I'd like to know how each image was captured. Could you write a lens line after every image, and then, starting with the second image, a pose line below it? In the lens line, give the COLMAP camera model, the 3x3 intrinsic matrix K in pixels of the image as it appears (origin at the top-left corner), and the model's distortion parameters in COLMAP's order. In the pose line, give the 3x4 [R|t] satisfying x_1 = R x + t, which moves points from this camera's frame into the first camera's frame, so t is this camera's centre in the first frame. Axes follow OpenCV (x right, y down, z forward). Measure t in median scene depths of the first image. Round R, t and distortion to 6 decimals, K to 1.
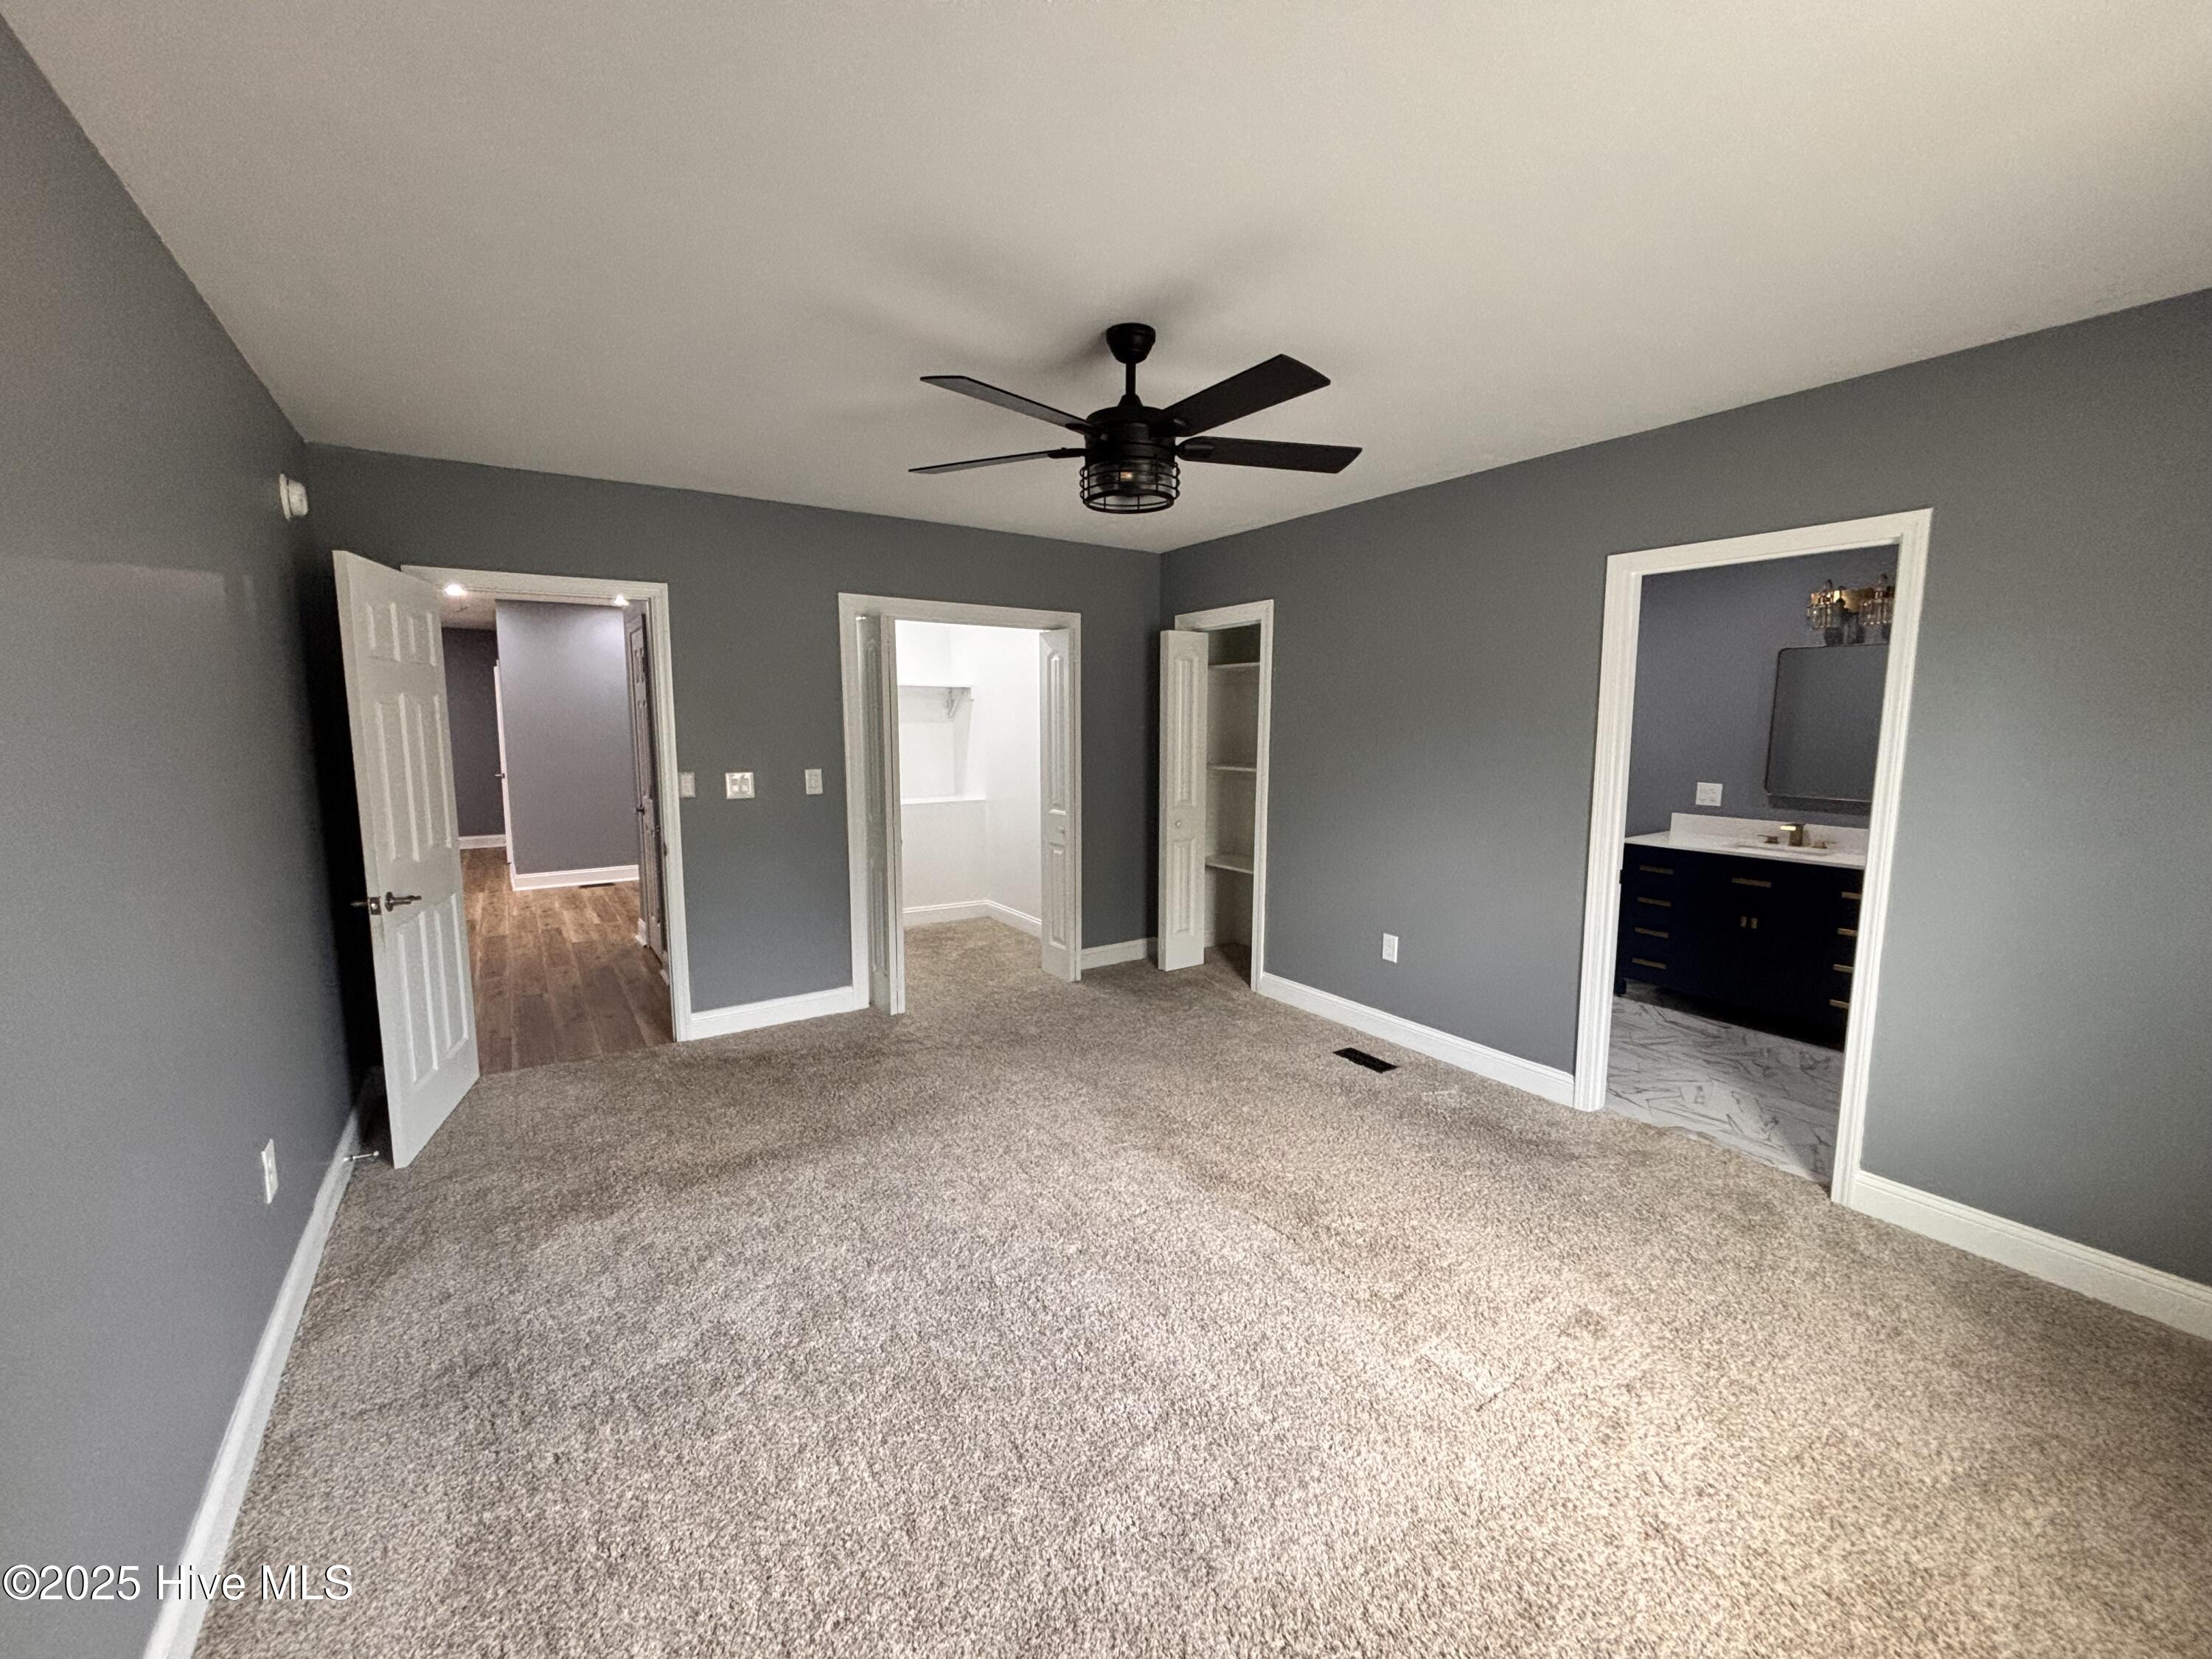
lens RADIAL K [[890.1, 0, 1108.7], [0, 890.1, 830.9], [0, 0, 1]] dist [0.001483, 0.000315]
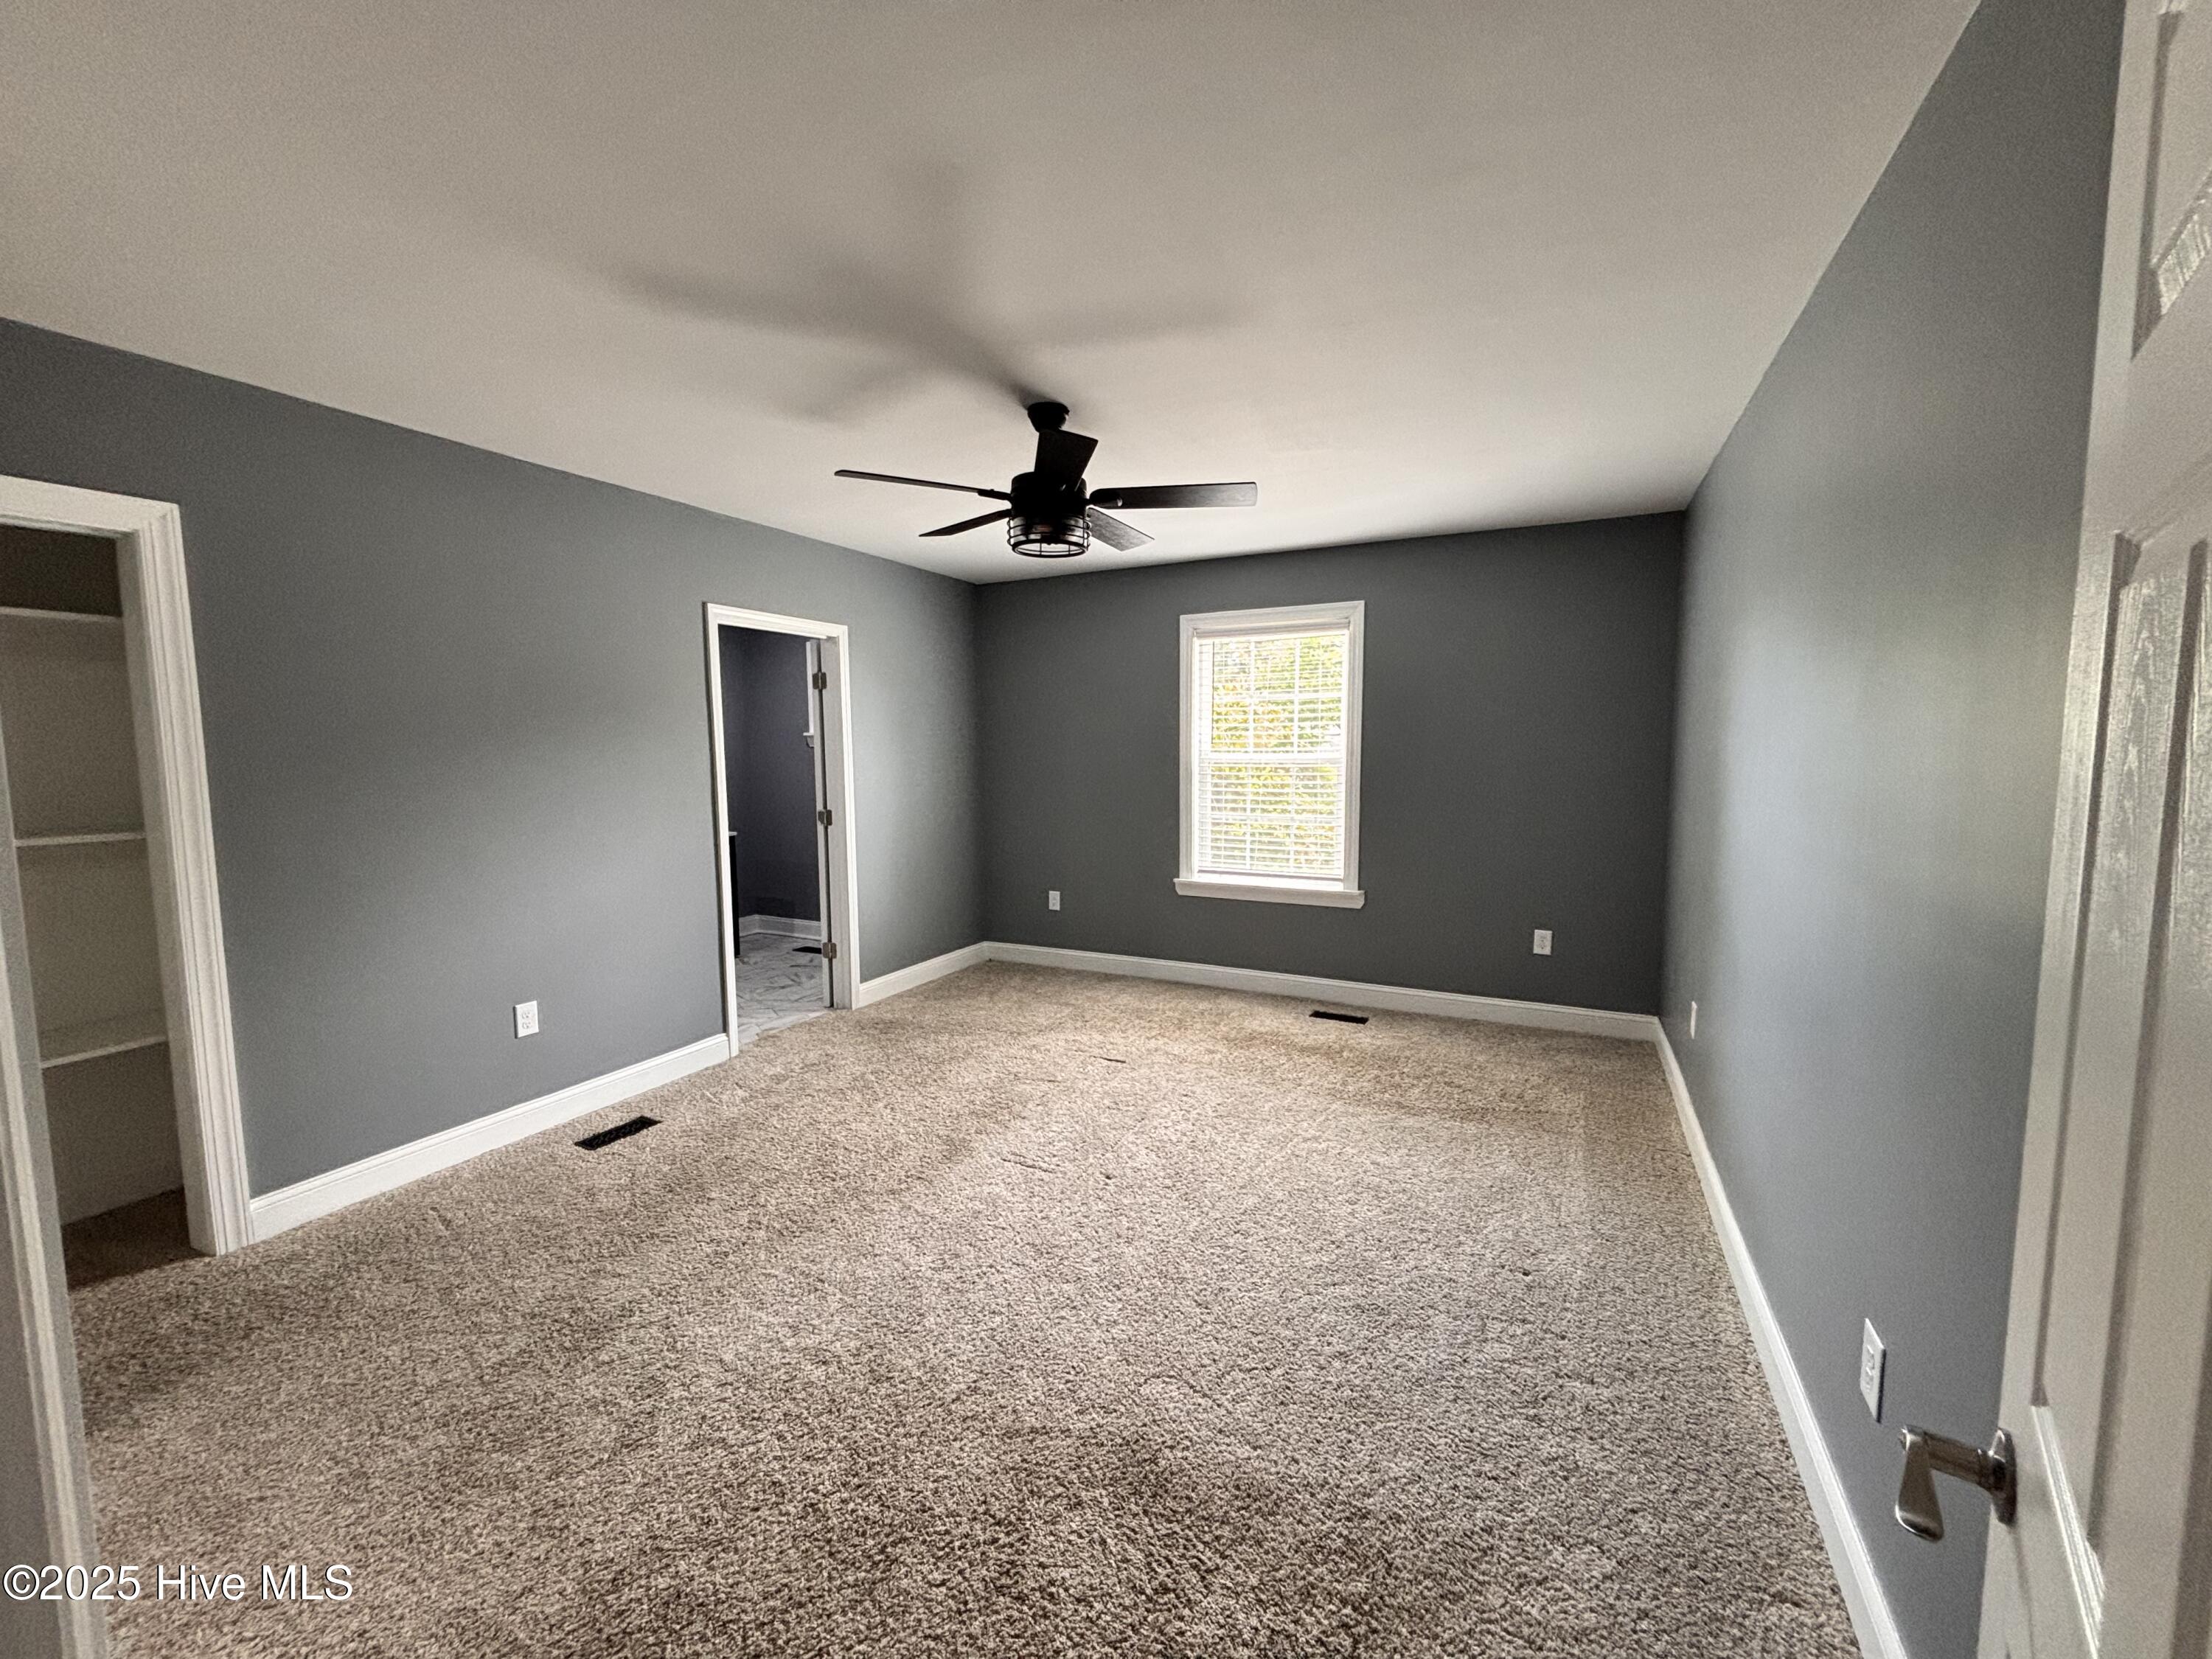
lens RADIAL K [[890.1, 0, 1109.7], [0, 890.1, 824.2], [0, 0, 1]] dist [0.001483, 0.000315]
pose [[-0.498957, -0.075935, 0.863293, -0.624261], [0.113190, 0.981910, 0.151789, -0.103077], [-0.859203, 0.173452, -0.481336, 0.906194]]
